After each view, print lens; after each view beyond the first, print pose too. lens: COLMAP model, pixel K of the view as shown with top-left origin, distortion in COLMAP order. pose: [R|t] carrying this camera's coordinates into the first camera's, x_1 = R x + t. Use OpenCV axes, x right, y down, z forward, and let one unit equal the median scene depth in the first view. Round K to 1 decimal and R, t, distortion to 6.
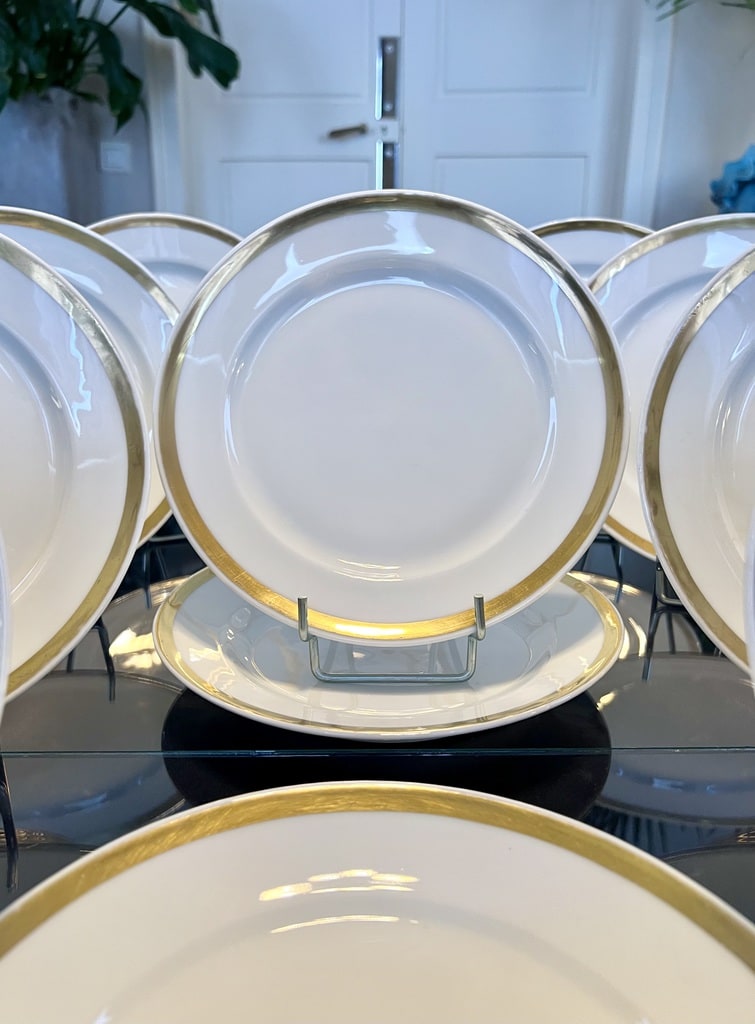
lens RADIAL K [[801.1, 0, 356.9], [0, 801.1, 510.6], [0, 0, 1]] dist [-0.002494, -0.006039]
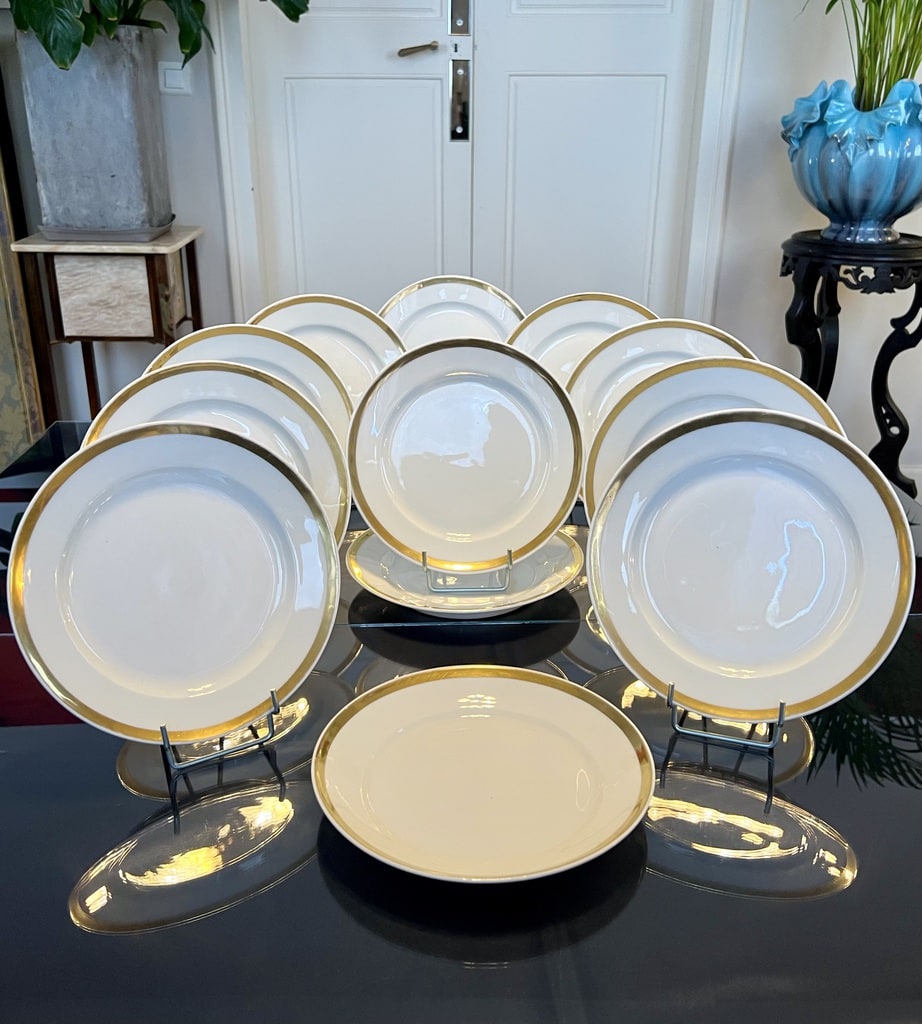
lens RADIAL K [[1009.7, 0, 461.0], [0, 1009.7, 512.0], [0, 0, 1]] dist [0.010137, 0.005812]
pose [[0.999238, -0.010549, 0.037588, -0.013408], [0.006820, 0.995164, 0.097995, -0.049183], [-0.038440, -0.097664, 0.994477, -0.315304]]
